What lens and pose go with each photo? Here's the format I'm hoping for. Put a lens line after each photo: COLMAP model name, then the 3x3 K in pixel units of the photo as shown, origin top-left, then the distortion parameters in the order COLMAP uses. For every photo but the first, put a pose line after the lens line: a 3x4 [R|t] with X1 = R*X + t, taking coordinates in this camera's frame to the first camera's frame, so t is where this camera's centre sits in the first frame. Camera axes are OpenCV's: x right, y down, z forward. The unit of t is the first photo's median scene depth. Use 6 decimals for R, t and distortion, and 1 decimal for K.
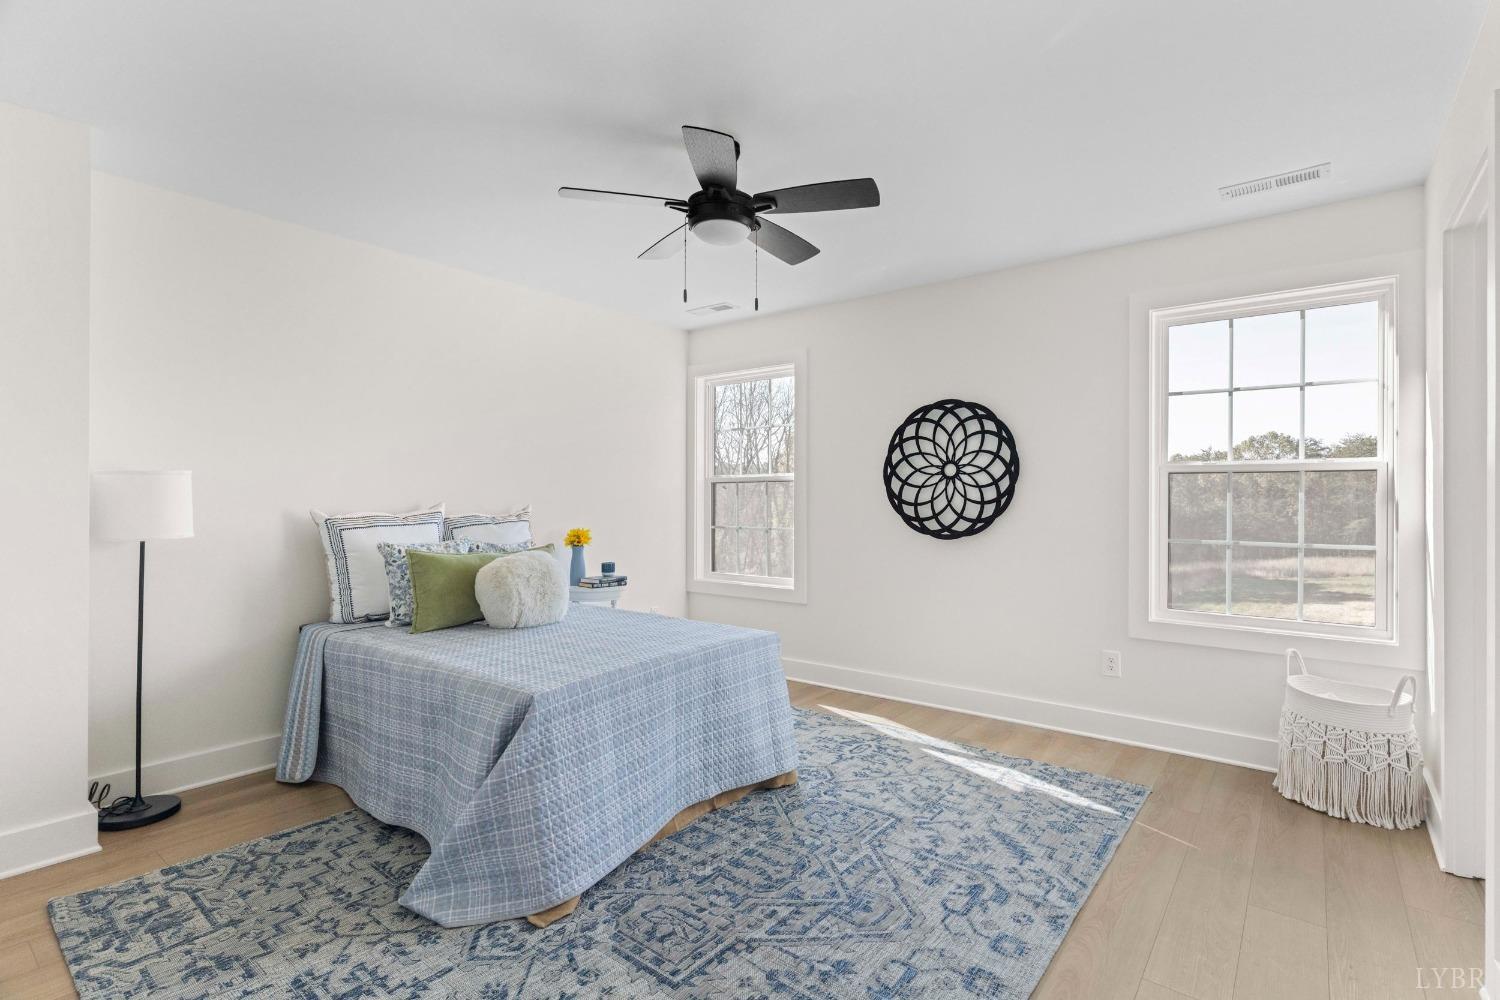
lens RADIAL K [[713.0, 0, 754.6], [0, 713.0, 497.1], [0, 0, 1]] dist [0.001739, 0.000150]
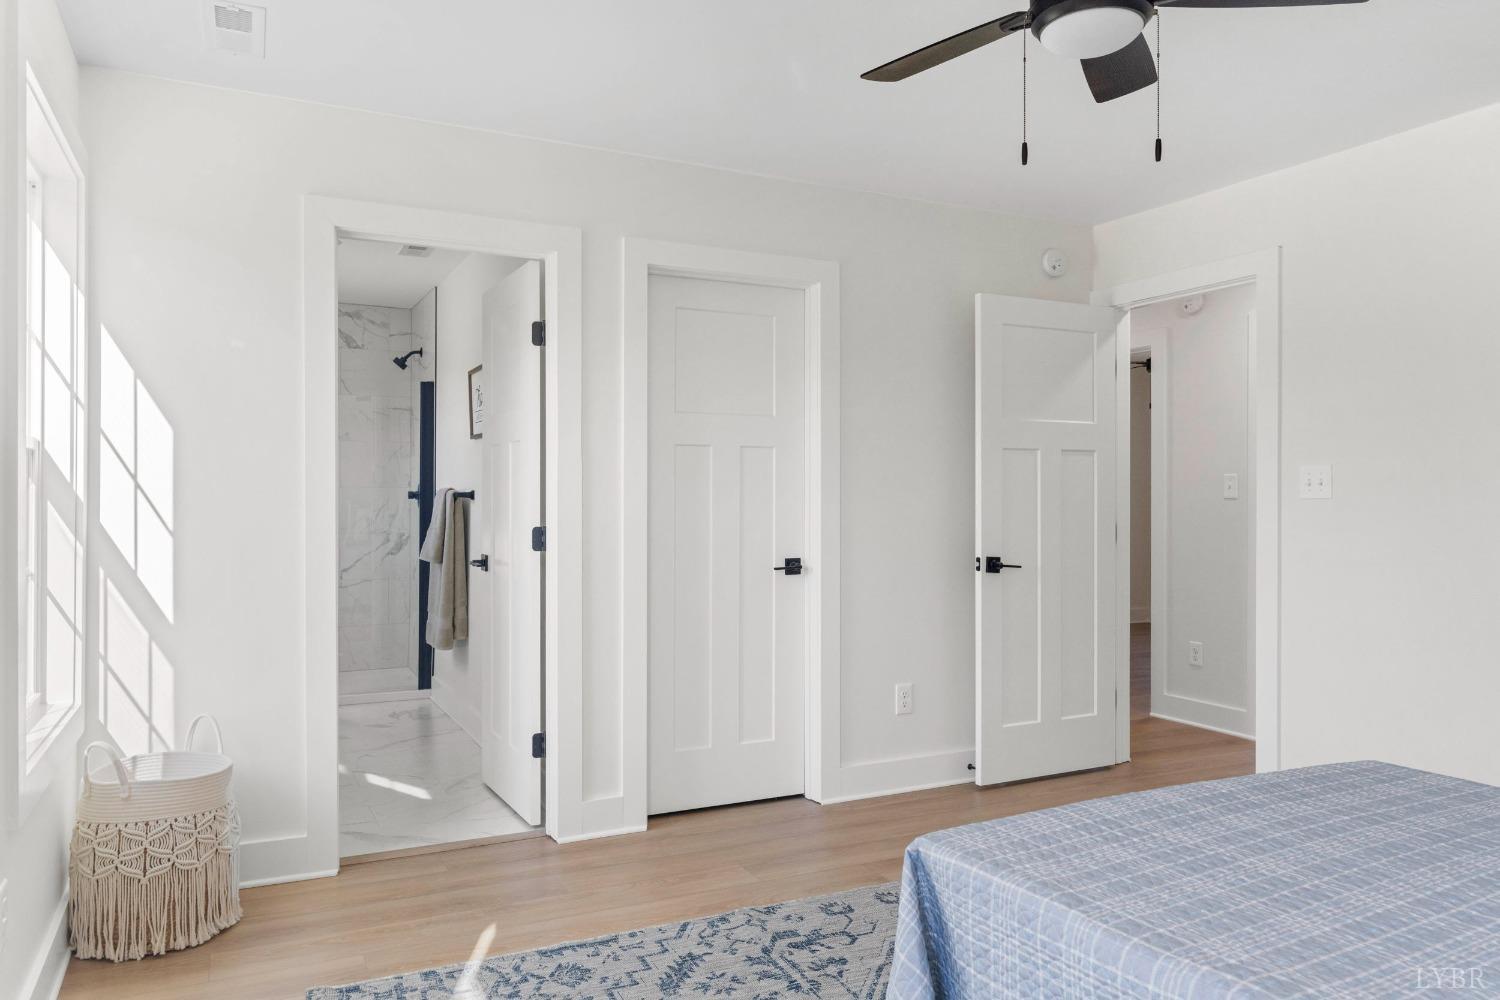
lens RADIAL K [[1044.8, 0, 750.0], [0, 1044.8, 500.0], [0, 0, 1]] dist [0.000348, -0.000353]
pose [[-0.902369, -0.005136, 0.430933, -0.147952], [-0.006654, 0.999976, -0.002015, 0.003854], [-0.430912, -0.004686, -0.902382, 1.746598]]
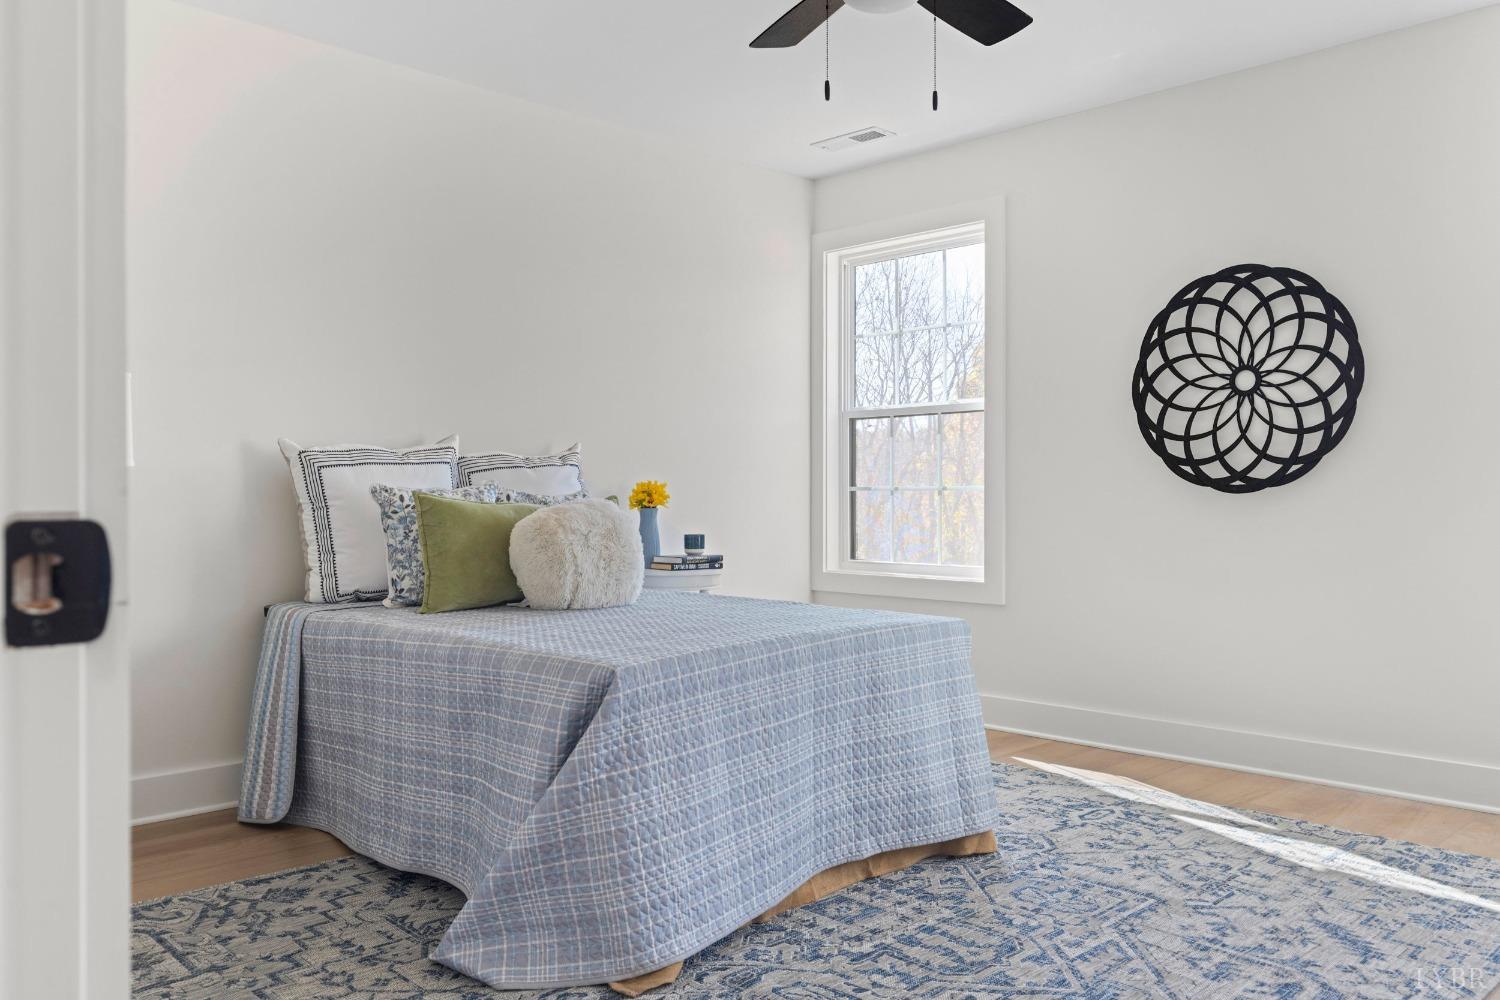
lens RADIAL K [[1174.7, 0, 754.0], [0, 1174.7, 493.1], [0, 0, 1]] dist [0.002004, 0.000030]
pose [[0.991903, -0.002146, -0.126978, -0.024502], [0.002773, 0.999985, 0.004757, 0.078692], [0.126966, -0.005071, 0.991894, -0.084125]]
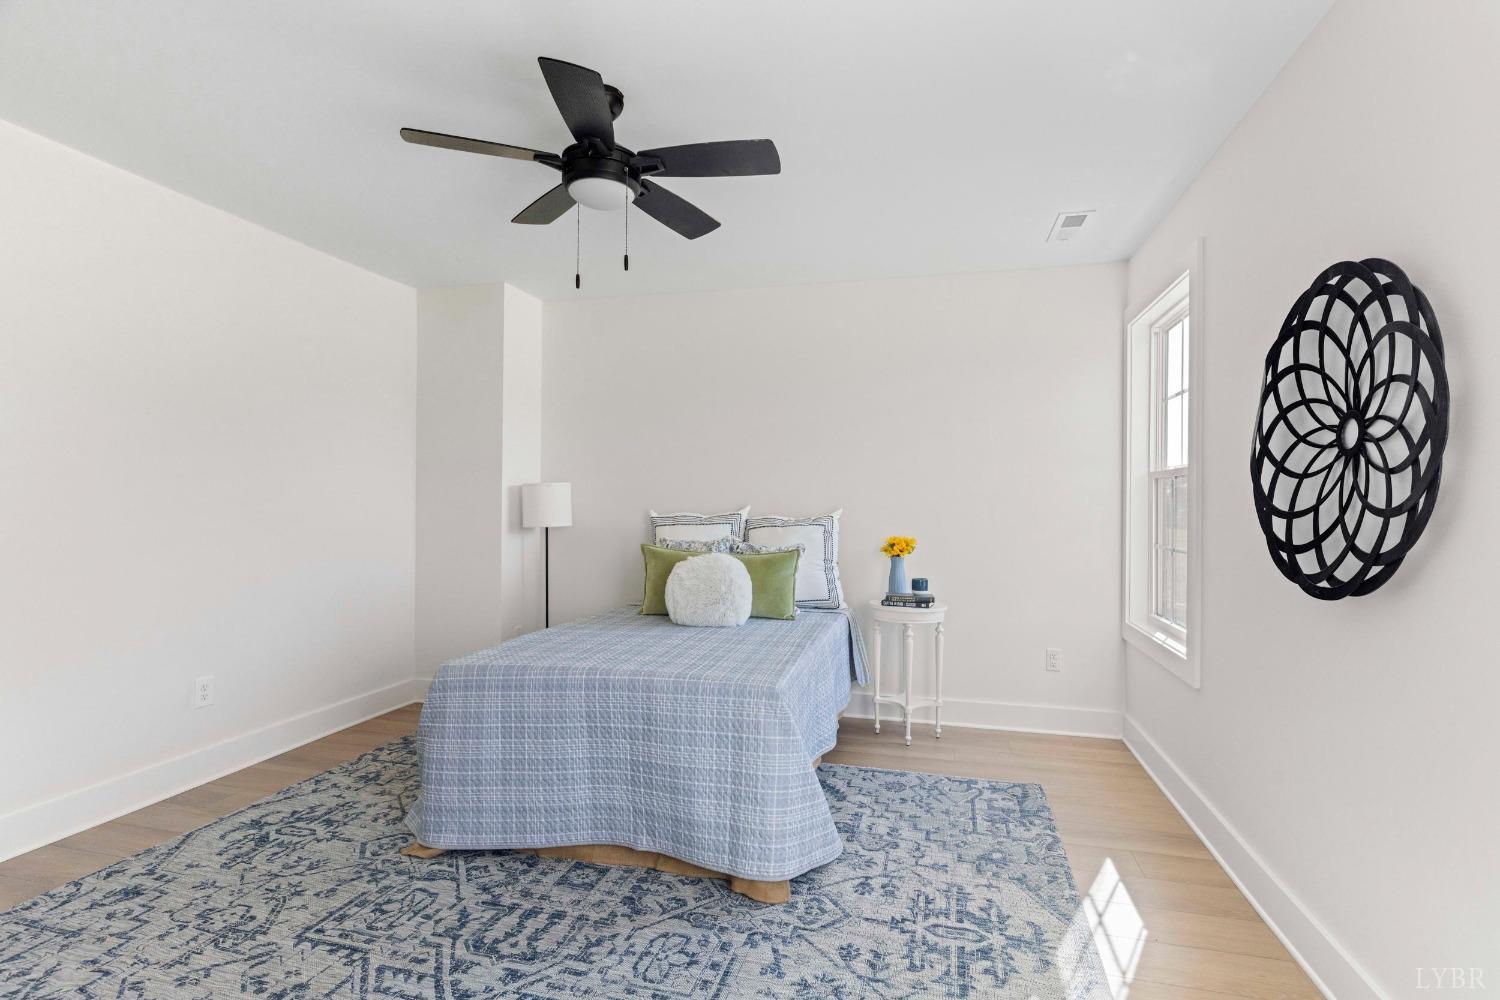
lens RADIAL K [[713.0, 0, 754.6], [0, 713.0, 497.1], [0, 0, 1]] dist [0.001739, 0.000150]
pose [[0.403192, -0.006711, -0.915091, 0.768852], [-0.001059, 0.999969, -0.007800, 0.004004], [0.915115, 0.004114, 0.403172, 0.767345]]
